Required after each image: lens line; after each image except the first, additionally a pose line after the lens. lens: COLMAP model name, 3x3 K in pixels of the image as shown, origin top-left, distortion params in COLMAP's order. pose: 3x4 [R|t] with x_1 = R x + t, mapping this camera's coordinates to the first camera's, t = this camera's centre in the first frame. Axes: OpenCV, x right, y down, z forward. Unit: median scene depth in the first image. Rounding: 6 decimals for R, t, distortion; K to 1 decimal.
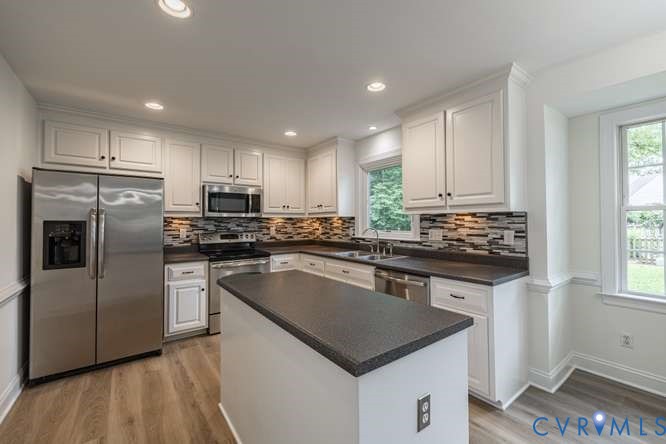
lens RADIAL K [[276.8, 0, 333.0], [0, 276.8, 222.0], [0, 0, 1]] dist [0.000805, 0.000090]
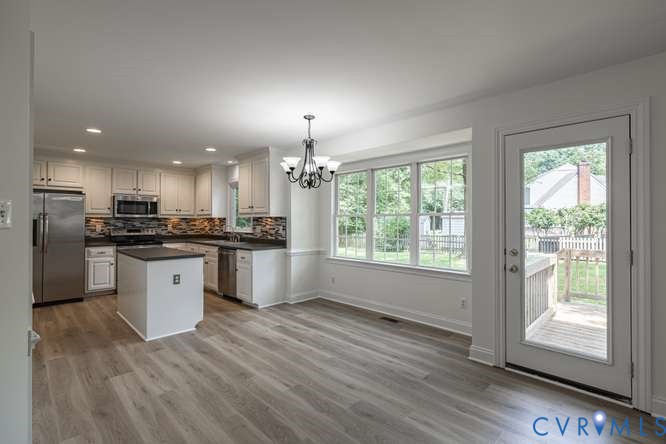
lens RADIAL K [[312.2, 0, 333.0], [0, 312.2, 222.0], [0, 0, 1]] dist [-0.000586, -0.000102]
pose [[0.989924, 0.006767, 0.141439, 0.461939], [-0.006984, 0.999975, 0.001038, -0.002603], [-0.141428, -0.002016, 0.989946, -0.826928]]
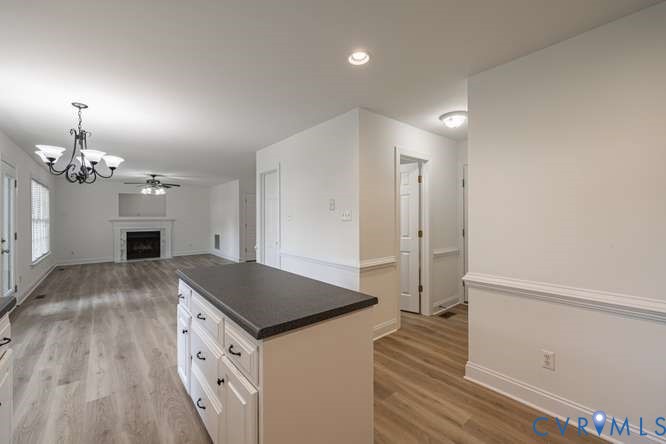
lens RADIAL K [[276.8, 0, 333.0], [0, 276.8, 222.0], [0, 0, 1]] dist [0.000805, 0.000090]
pose [[-0.998093, 0.004986, -0.061531, -0.712993], [0.004661, 0.999974, 0.005436, 0.006312], [0.061556, 0.005139, -0.998090, 2.663717]]
